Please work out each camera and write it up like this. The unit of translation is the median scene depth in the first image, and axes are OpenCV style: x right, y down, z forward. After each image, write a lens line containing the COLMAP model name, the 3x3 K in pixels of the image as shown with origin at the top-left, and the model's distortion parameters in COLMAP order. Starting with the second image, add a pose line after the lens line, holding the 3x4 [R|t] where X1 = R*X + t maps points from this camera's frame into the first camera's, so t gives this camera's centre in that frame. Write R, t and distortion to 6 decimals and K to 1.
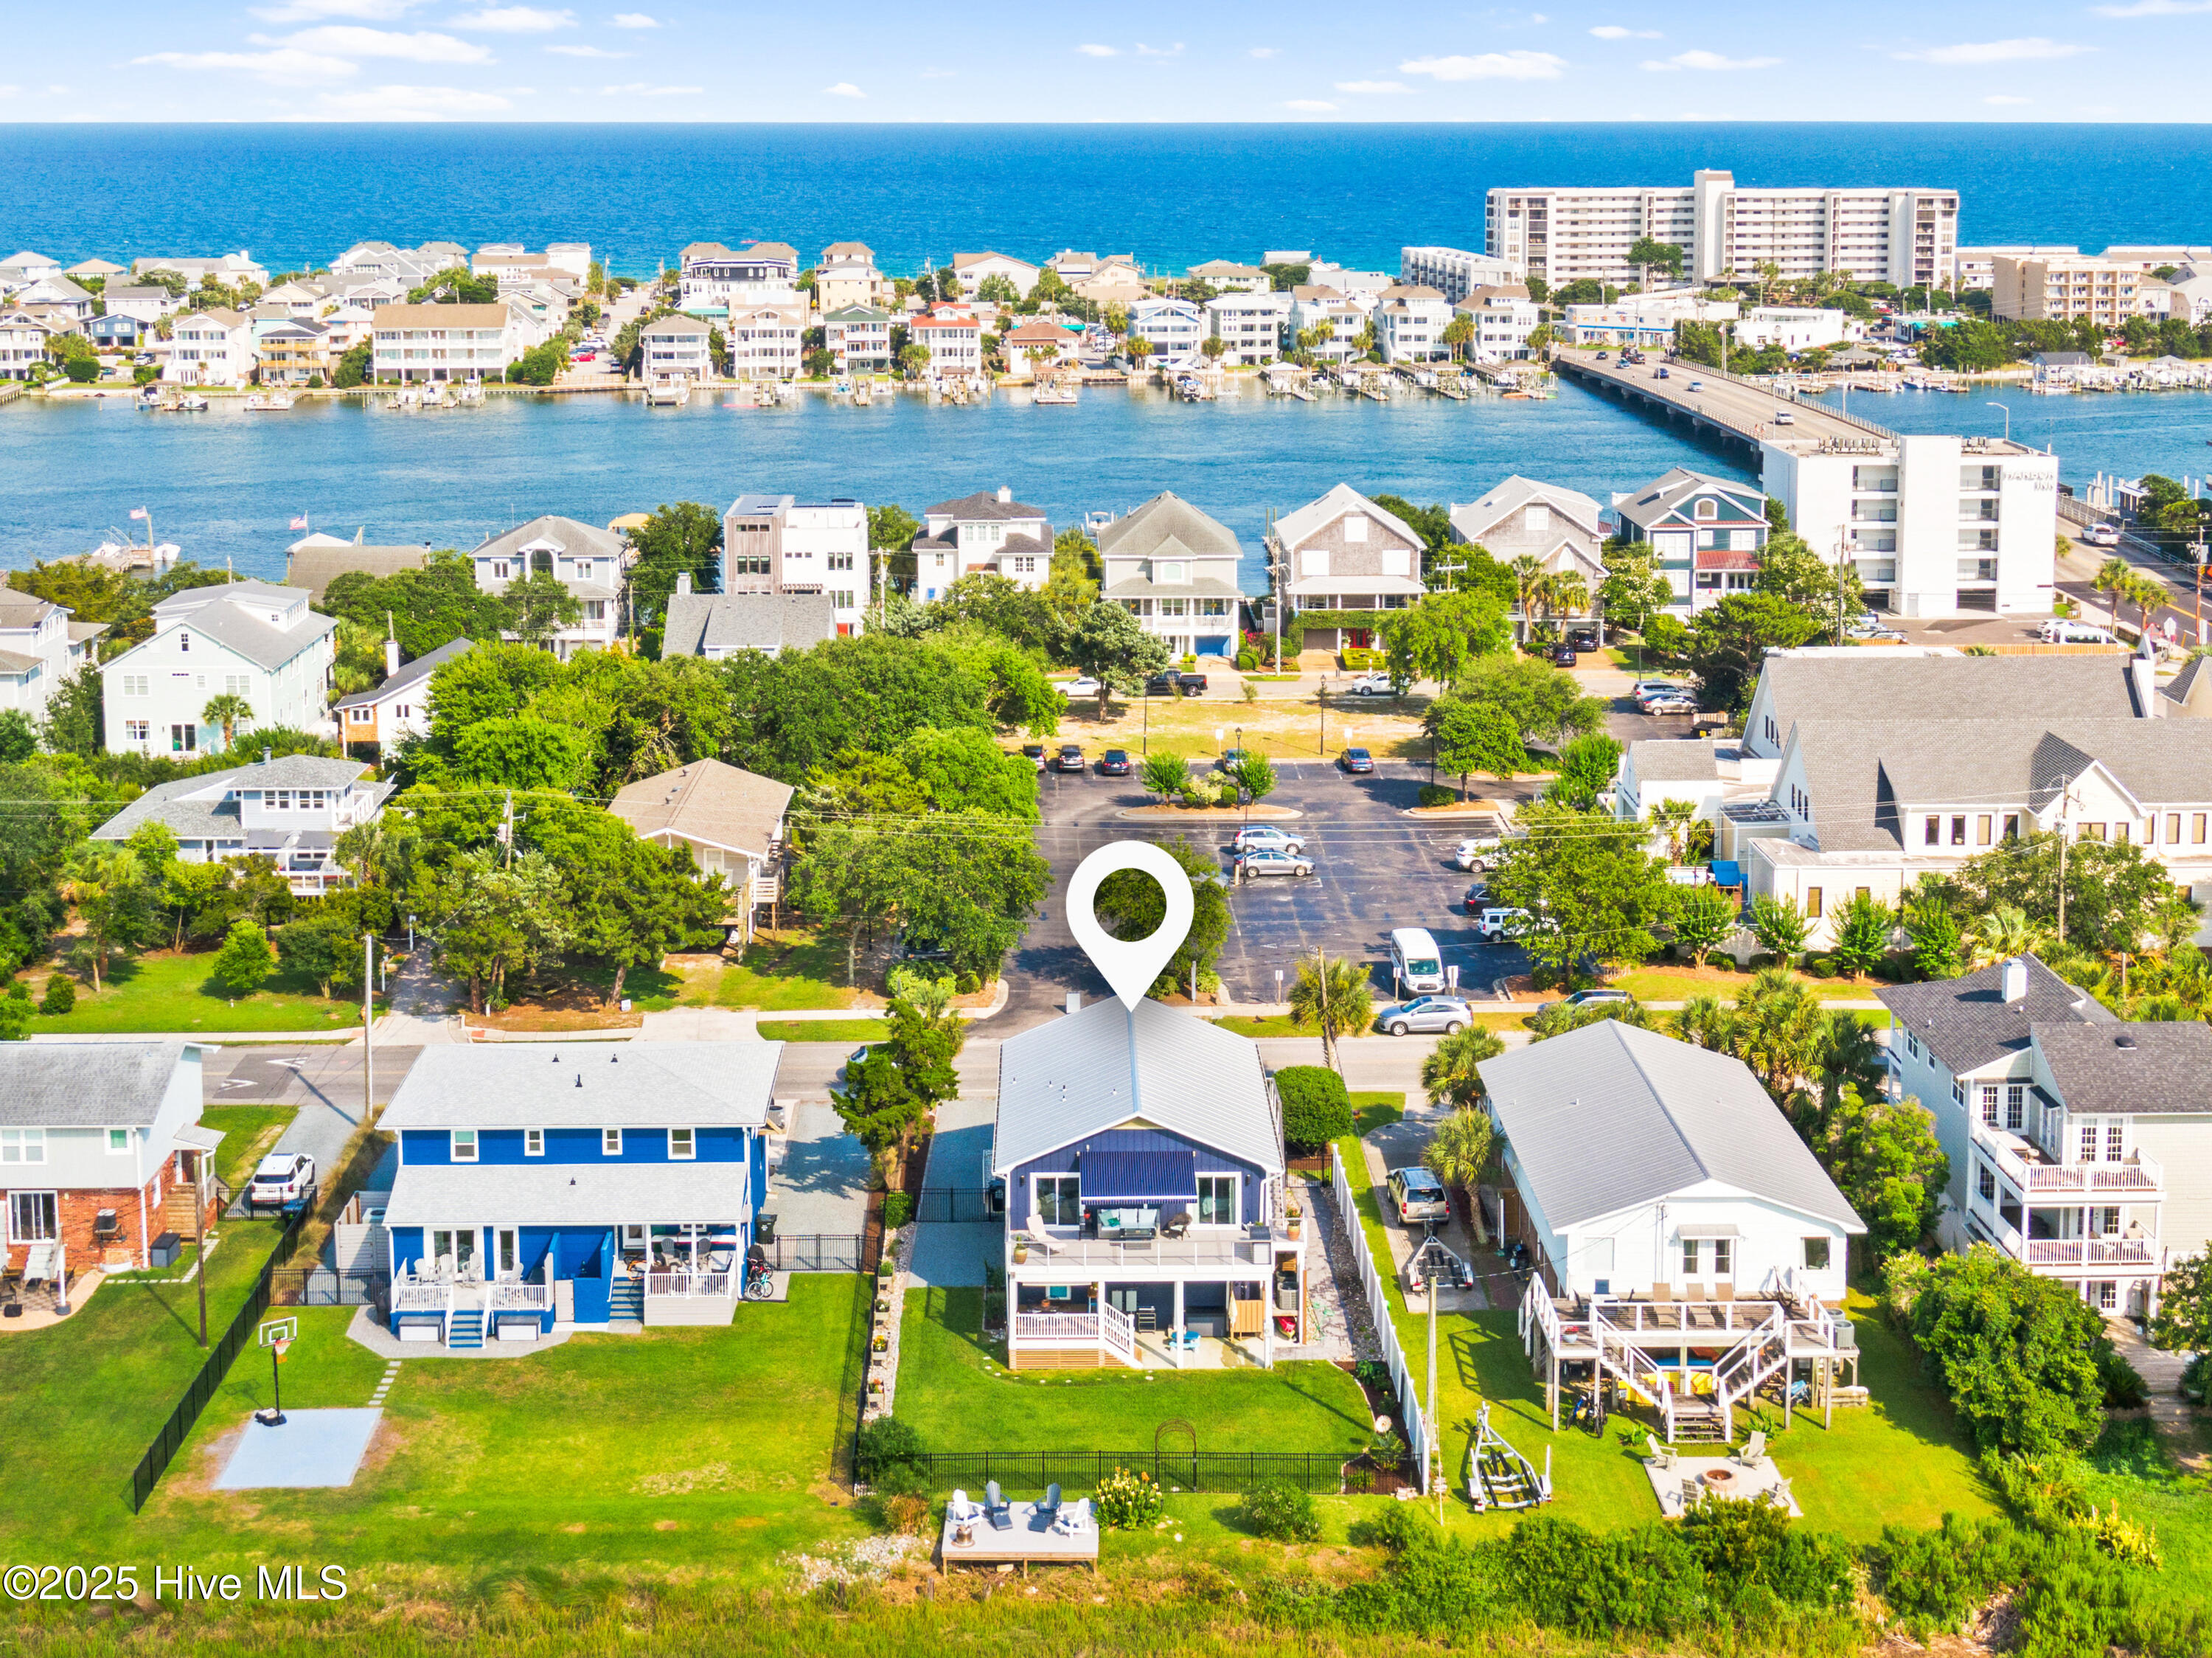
lens RADIAL K [[3374.1, 0, 1106.0], [0, 3374.1, 829.0], [0, 0, 1]] dist [0.057040, -0.301951]
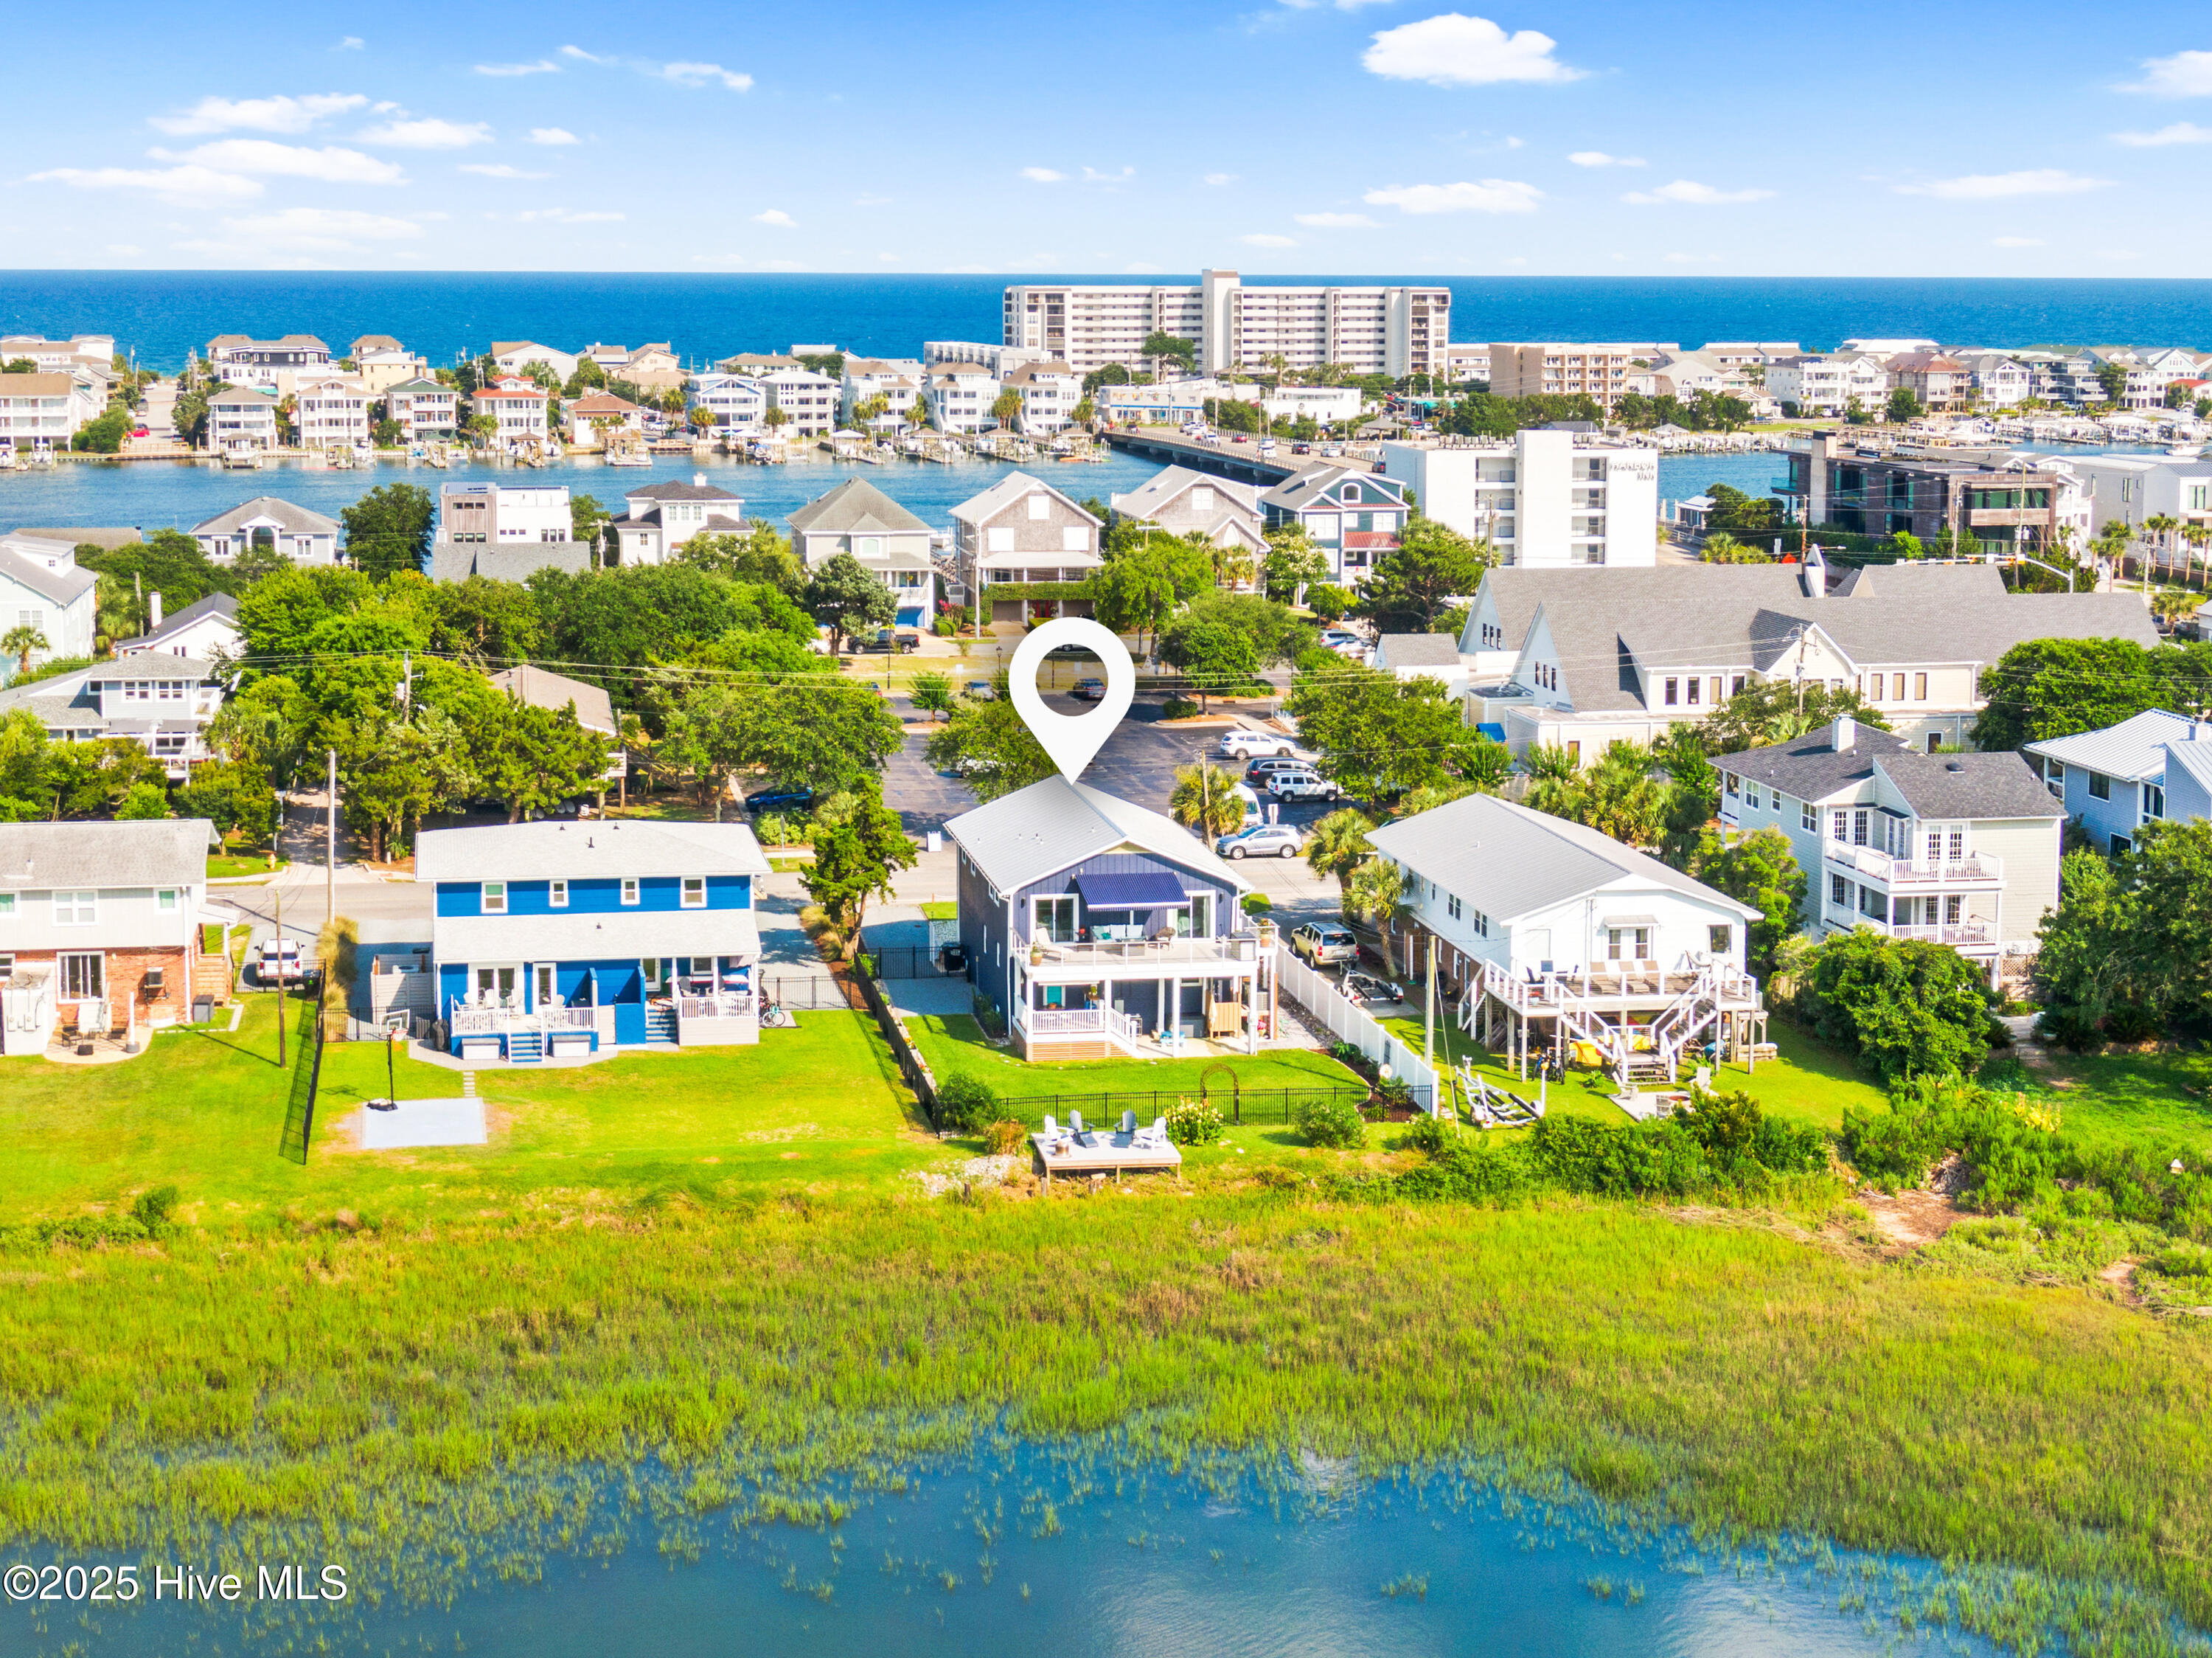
lens RADIAL K [[3278.7, 0, 1106.0], [0, 3278.7, 829.0], [0, 0, 1]] dist [0.045675, -0.106463]
pose [[0.990504, -0.019940, 0.136031, -0.101846], [0.022809, 0.999548, -0.019564, 0.071393], [-0.135579, 0.022481, 0.990511, -0.057331]]
